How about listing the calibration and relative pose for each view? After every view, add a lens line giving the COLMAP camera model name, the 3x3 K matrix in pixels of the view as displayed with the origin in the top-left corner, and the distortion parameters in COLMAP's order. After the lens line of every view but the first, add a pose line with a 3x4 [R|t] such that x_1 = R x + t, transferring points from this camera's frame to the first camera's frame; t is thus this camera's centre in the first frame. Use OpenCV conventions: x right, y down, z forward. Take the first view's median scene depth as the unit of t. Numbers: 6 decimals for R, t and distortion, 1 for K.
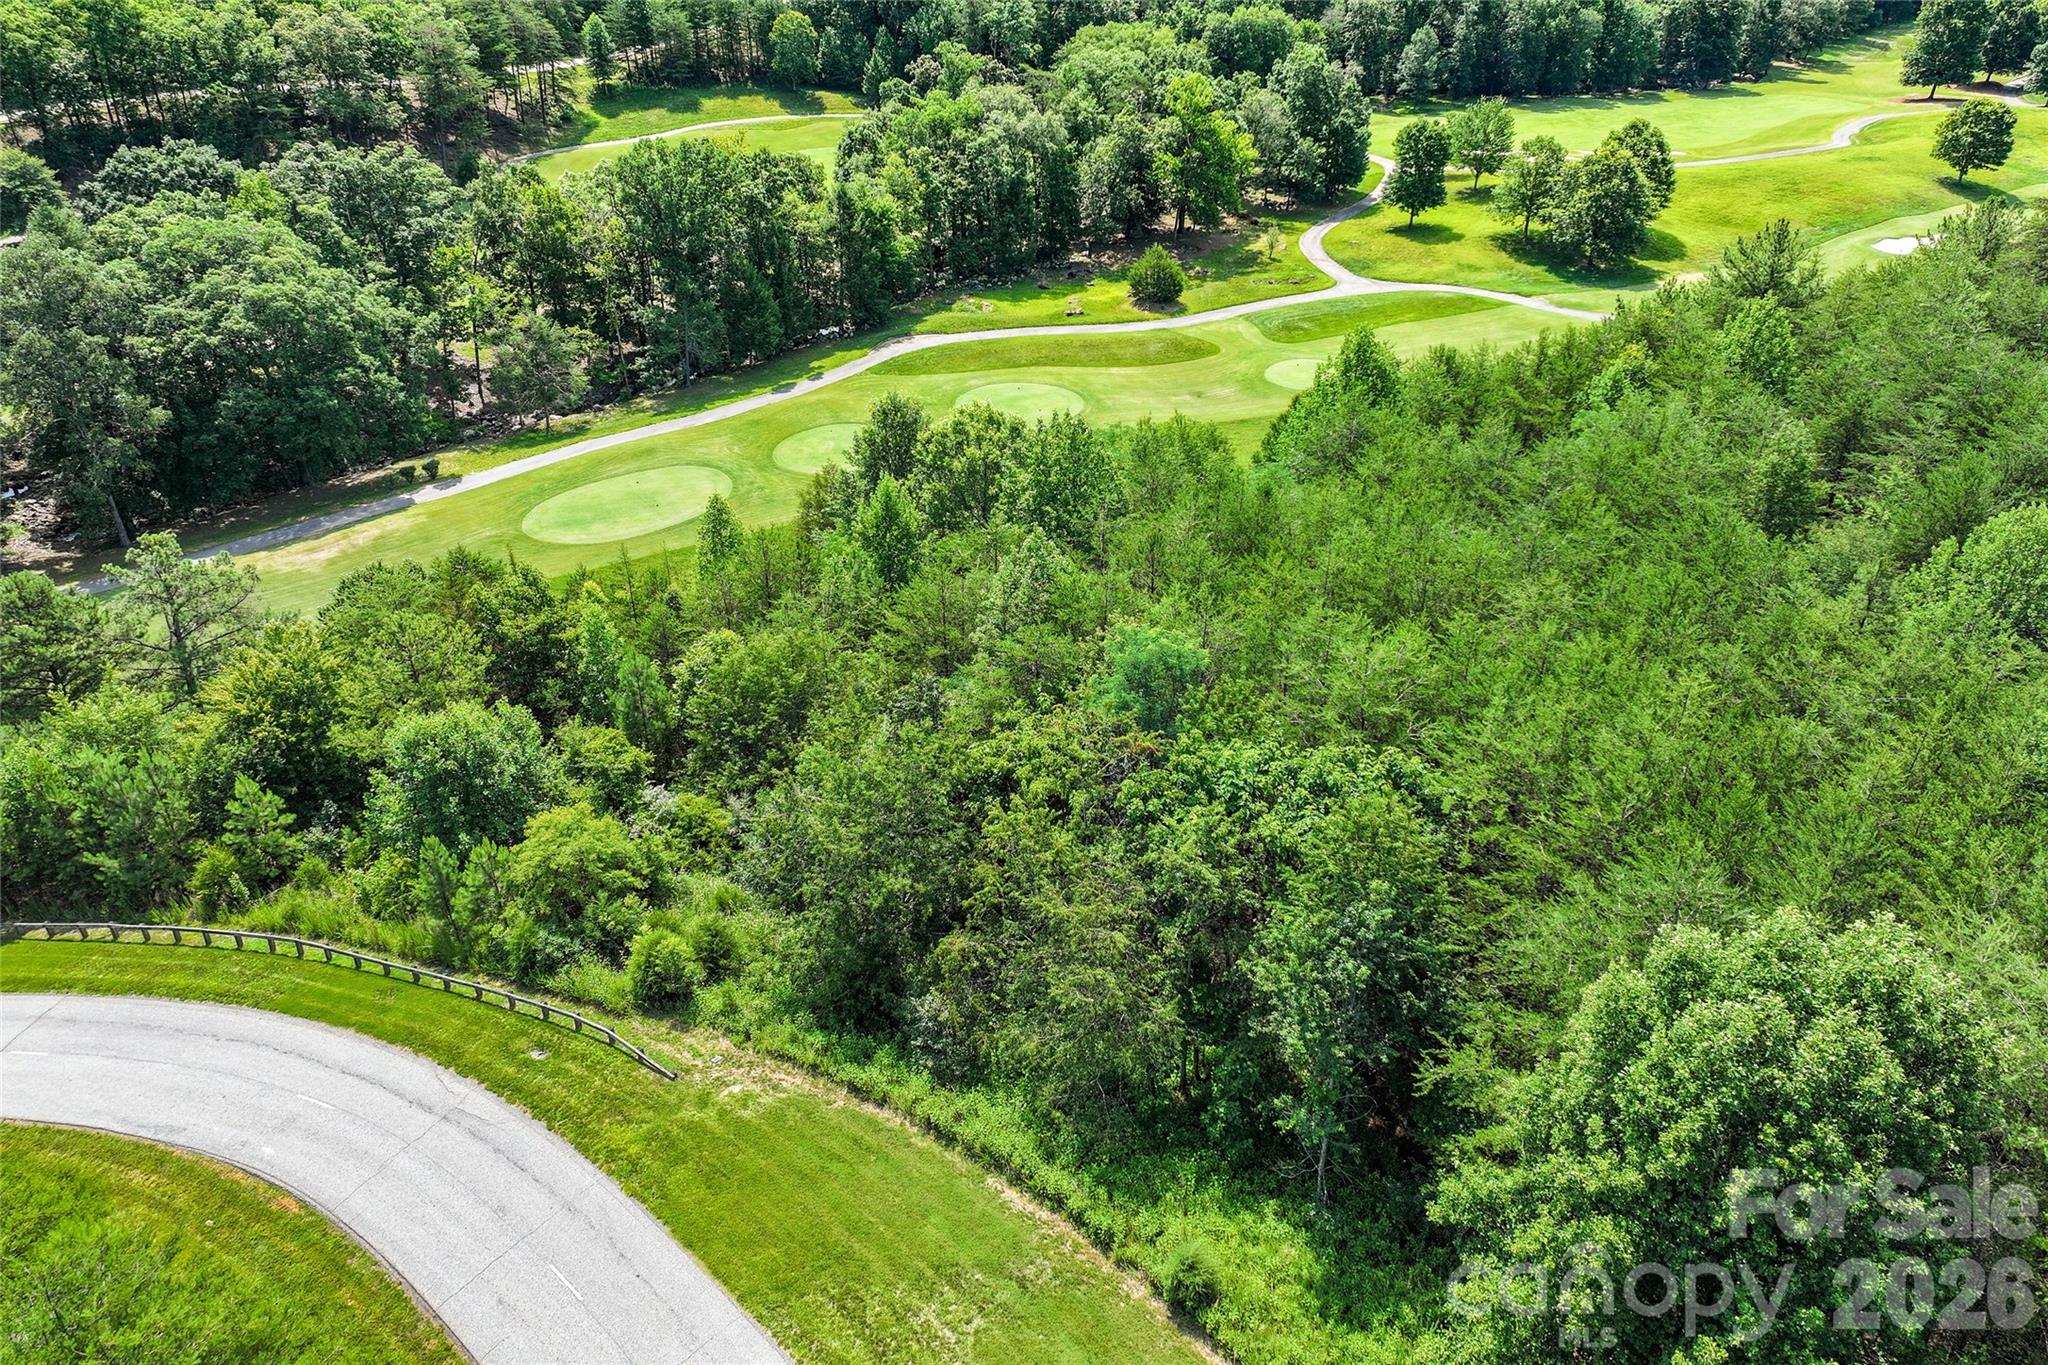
lens RADIAL K [[1444.9, 0, 1031.2], [0, 1444.9, 586.4], [0, 0, 1]] dist [0.007073, 0.006065]
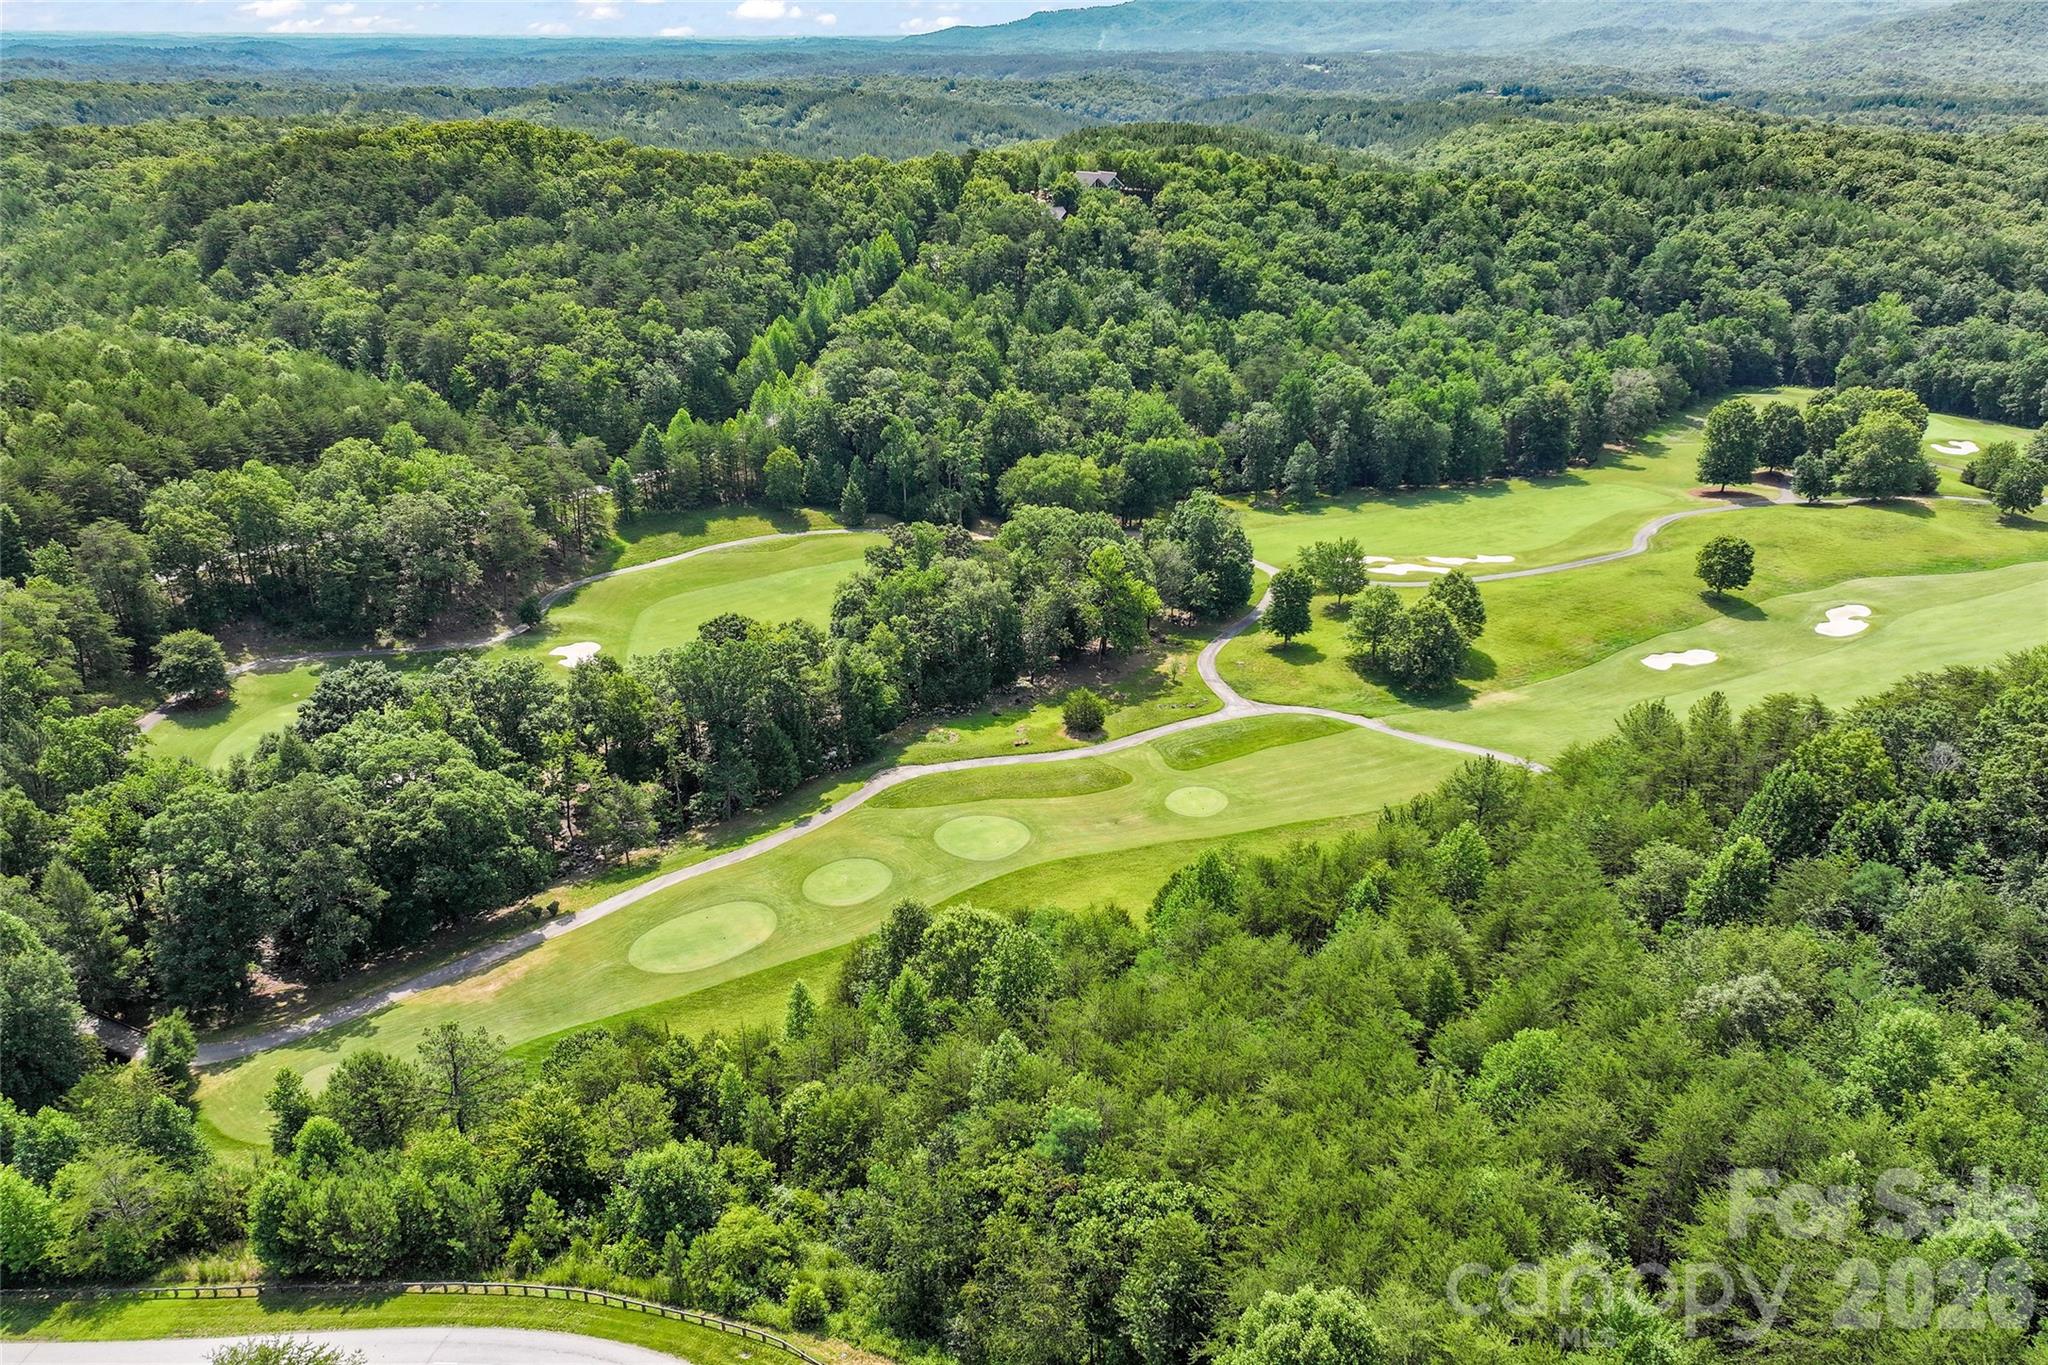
lens RADIAL K [[1450.4, 0, 1029.0], [0, 1450.4, 708.9], [0, 0, 1]] dist [0.005544, 0.005331]
pose [[0.999201, -0.016441, 0.036432, -0.014361], [0.019610, 0.995890, -0.088426, -0.152287], [-0.034828, 0.089070, 0.995416, -0.432685]]
